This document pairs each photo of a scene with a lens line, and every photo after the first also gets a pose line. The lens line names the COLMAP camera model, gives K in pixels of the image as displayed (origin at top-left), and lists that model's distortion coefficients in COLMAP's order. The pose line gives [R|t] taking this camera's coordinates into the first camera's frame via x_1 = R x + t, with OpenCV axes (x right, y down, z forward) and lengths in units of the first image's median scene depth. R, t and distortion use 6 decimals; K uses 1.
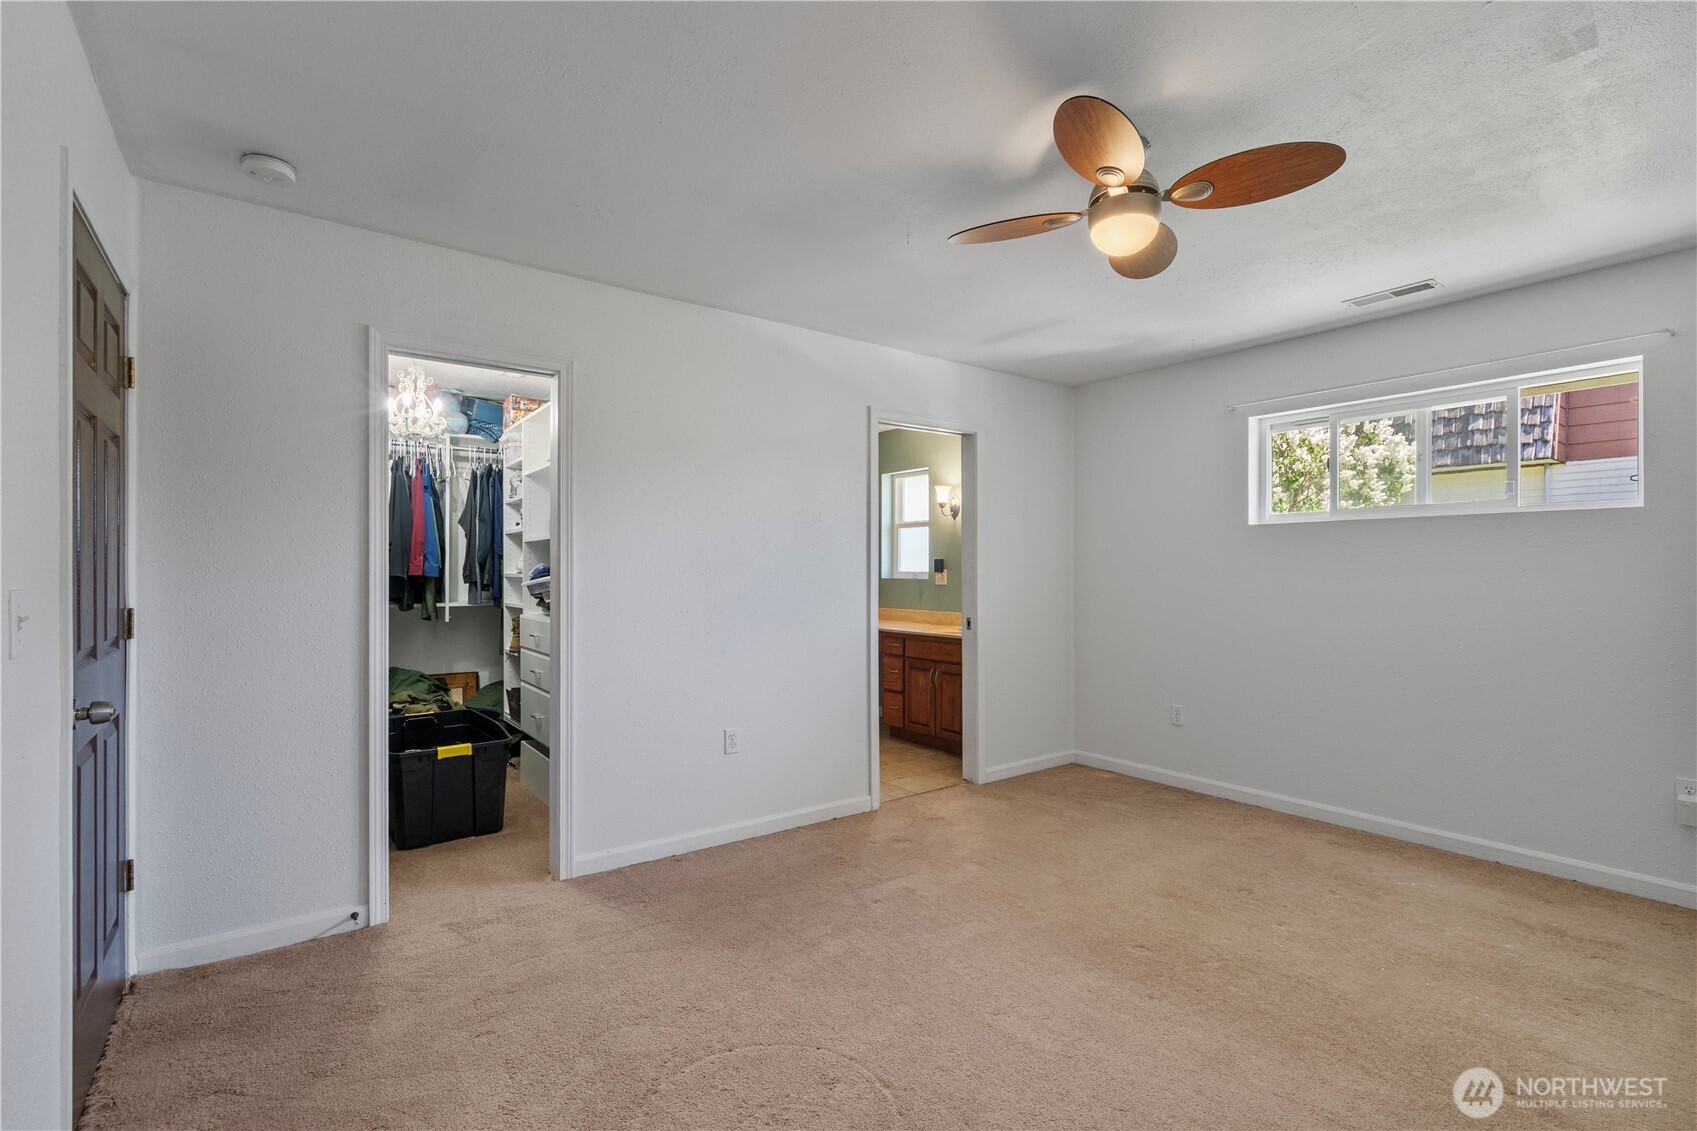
lens RADIAL K [[781.1, 0, 851.0], [0, 781.1, 571.9], [0, 0, 1]] dist [0.001081, -0.000081]
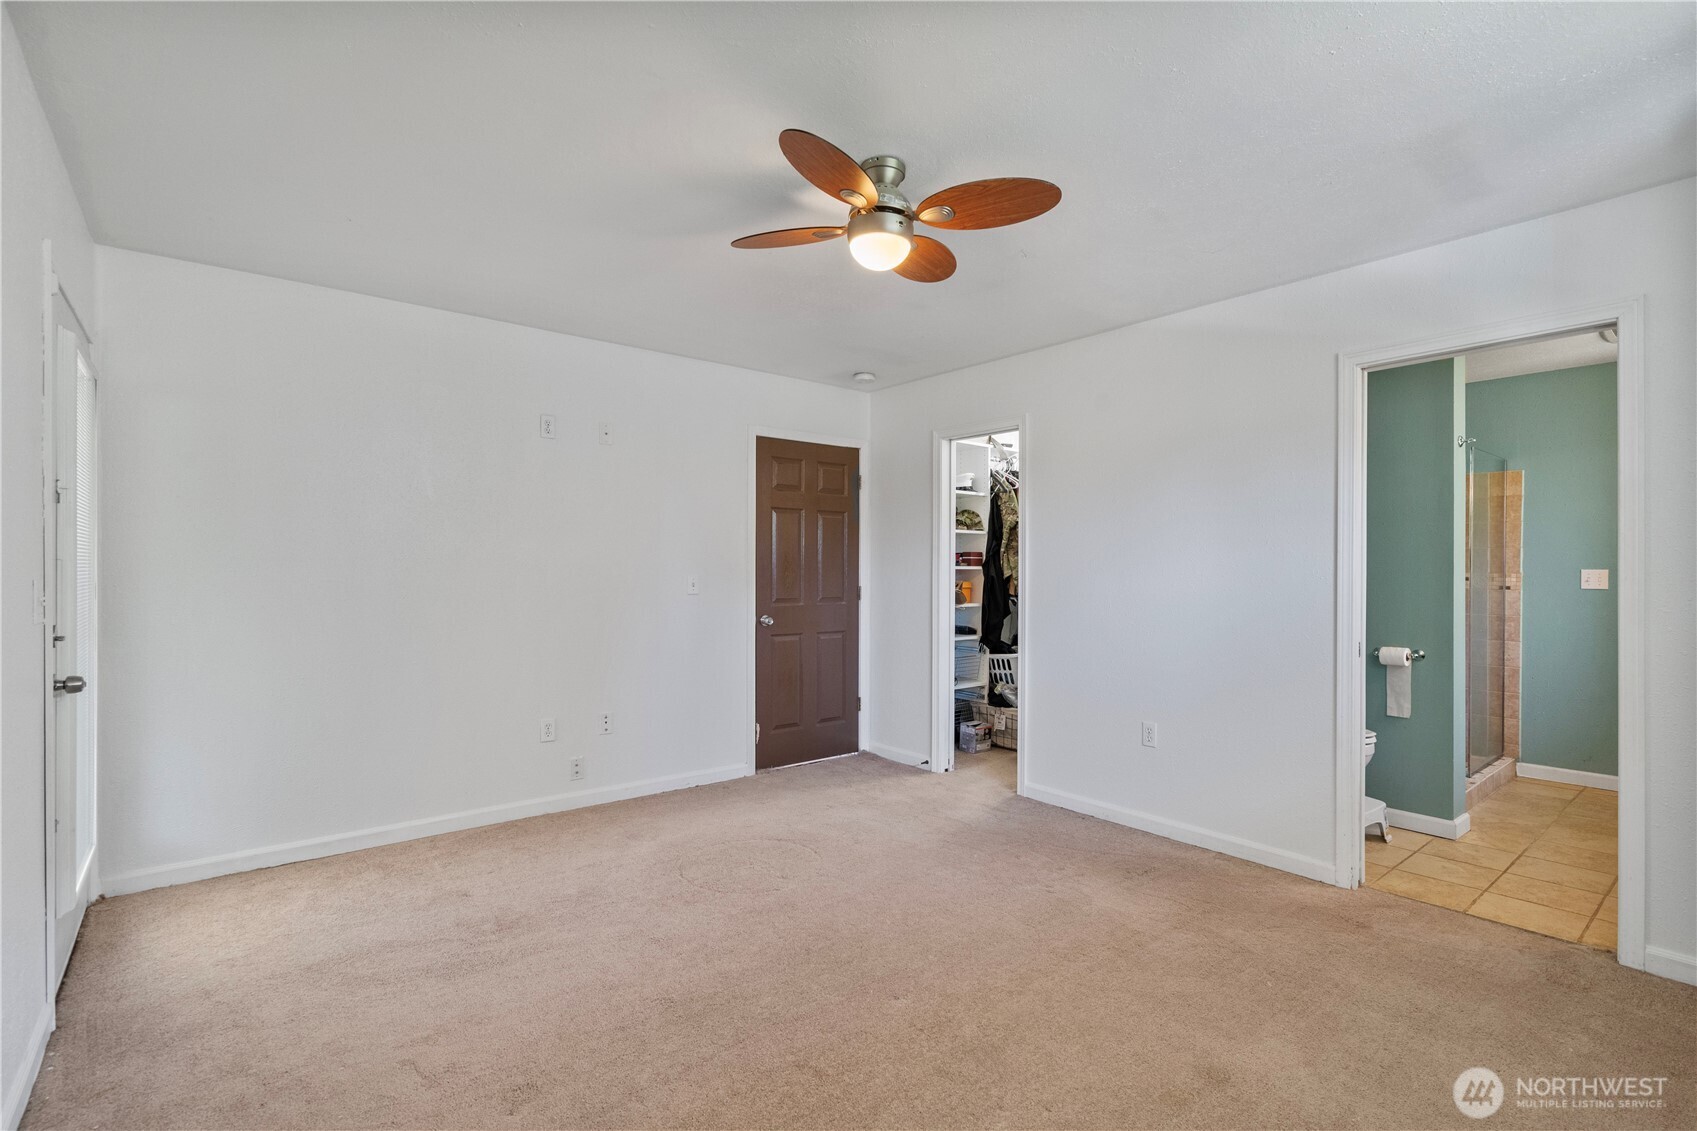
lens RADIAL K [[781.1, 0, 851.0], [0, 781.1, 565.6], [0, 0, 1]] dist [0.001081, -0.000081]
pose [[0.045843, -0.000840, -0.998948, 0.913951], [0.001358, 0.999999, -0.000779, -0.007572], [0.998948, -0.001321, 0.045844, 0.588407]]
